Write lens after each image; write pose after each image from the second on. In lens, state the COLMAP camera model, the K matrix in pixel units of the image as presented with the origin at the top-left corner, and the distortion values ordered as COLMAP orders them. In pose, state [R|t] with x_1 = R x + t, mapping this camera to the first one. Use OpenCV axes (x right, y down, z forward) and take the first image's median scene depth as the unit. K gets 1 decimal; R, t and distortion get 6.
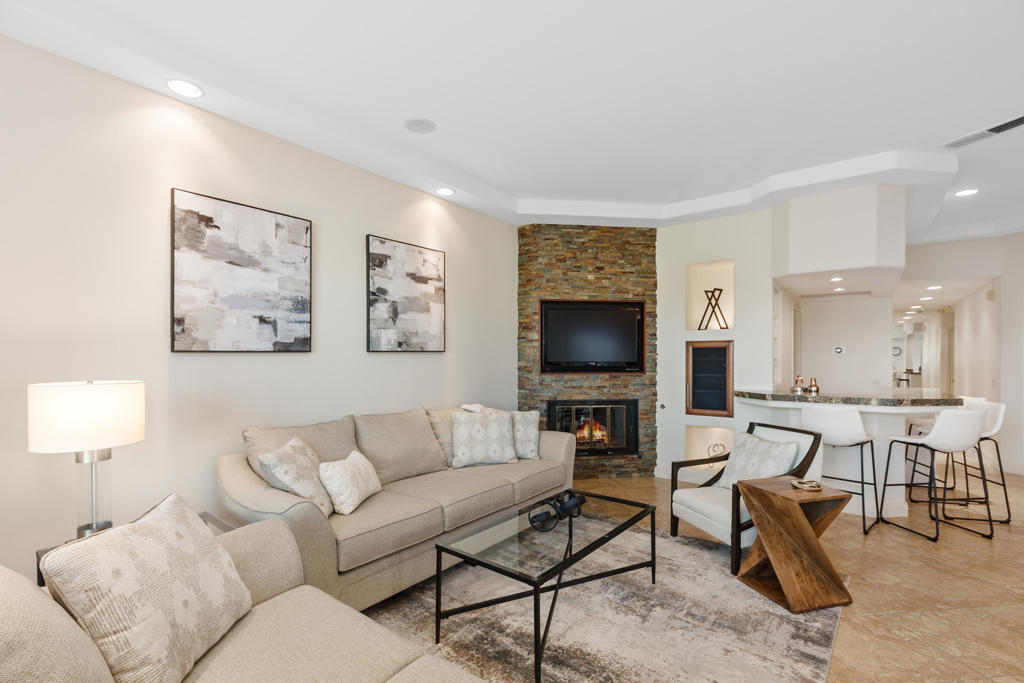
lens RADIAL K [[463.3, 0, 507.6], [0, 463.3, 357.4], [0, 0, 1]] dist [0.000210, -0.000785]
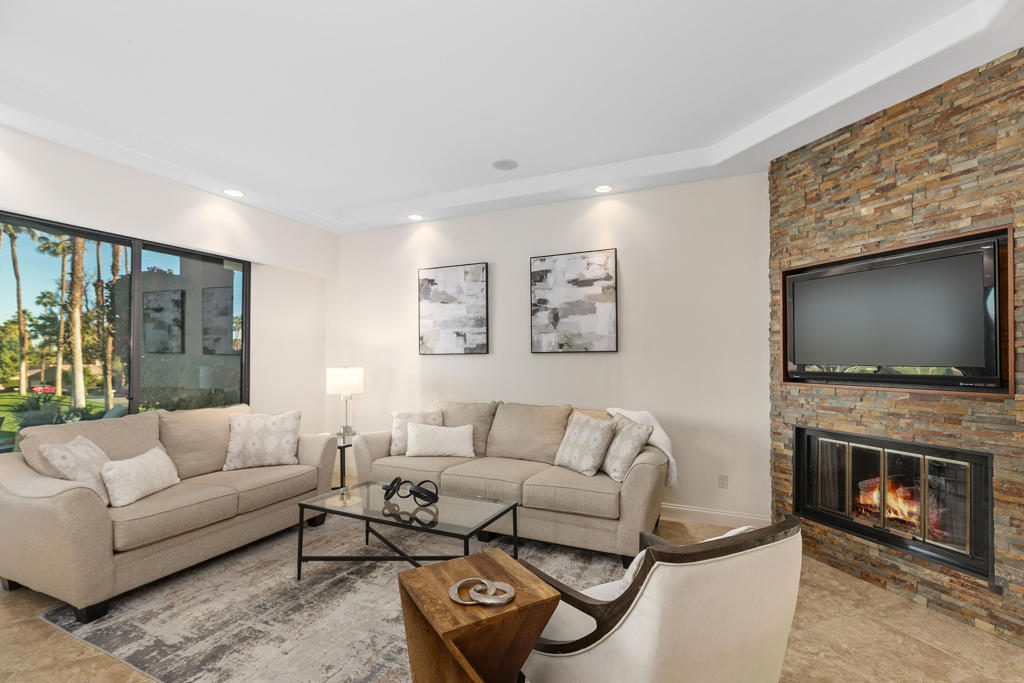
lens RADIAL K [[463.3, 0, 500.5], [0, 463.3, 348.9], [0, 0, 1]] dist [0.000210, -0.000785]
pose [[0.217789, -0.017926, -0.975831, 0.626663], [-0.000626, 0.999829, -0.018507, -0.000127], [0.975996, 0.004641, 0.217740, 0.468250]]
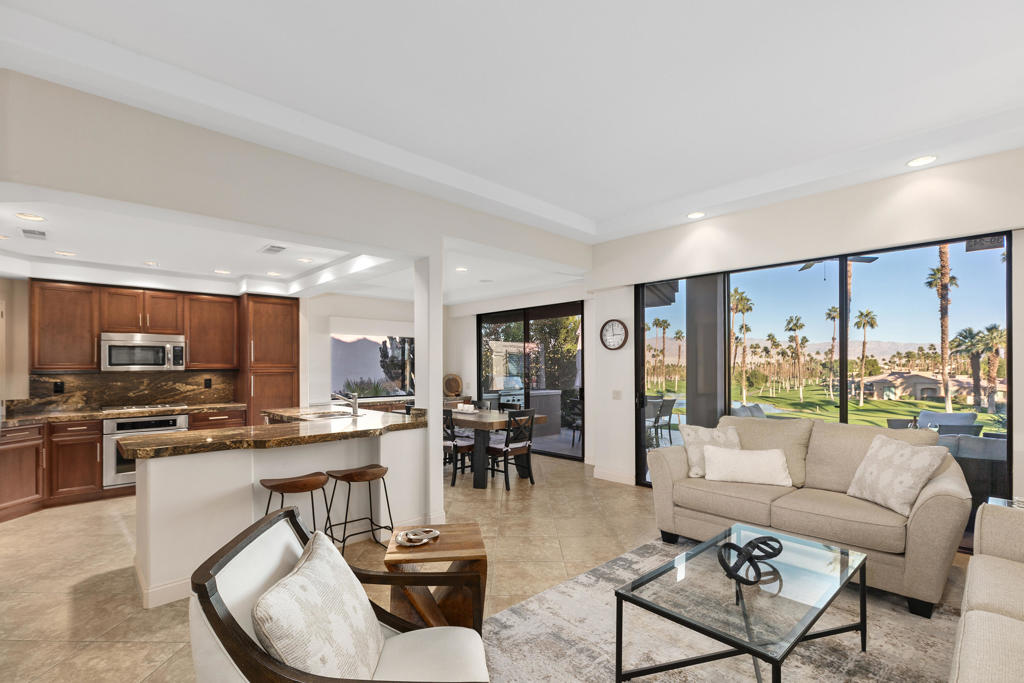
lens RADIAL K [[463.3, 0, 512.9], [0, 463.3, 363.8], [0, 0, 1]] dist [0.000210, -0.000785]
pose [[-0.991141, 0.000295, 0.132814, 0.204619], [-0.000214, 0.999993, -0.003818, -0.006091], [-0.132814, -0.003812, -0.991134, 0.913940]]
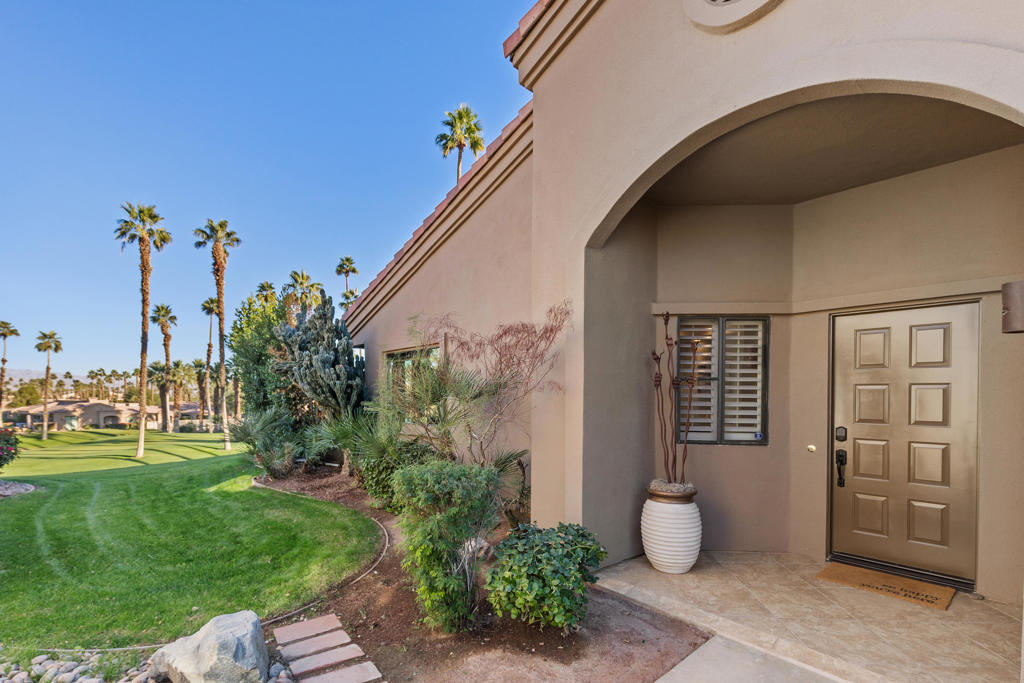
lens RADIAL K [[478.1, 0, 504.9], [0, 478.1, 387.8], [0, 0, 1]] dist [-0.003108, -0.000191]
pose [[-0.200145, -0.023666, -0.979481, 2.189982], [-0.008924, 0.999711, -0.022331, 0.023354], [0.979726, 0.004271, -0.200298, 0.046611]]
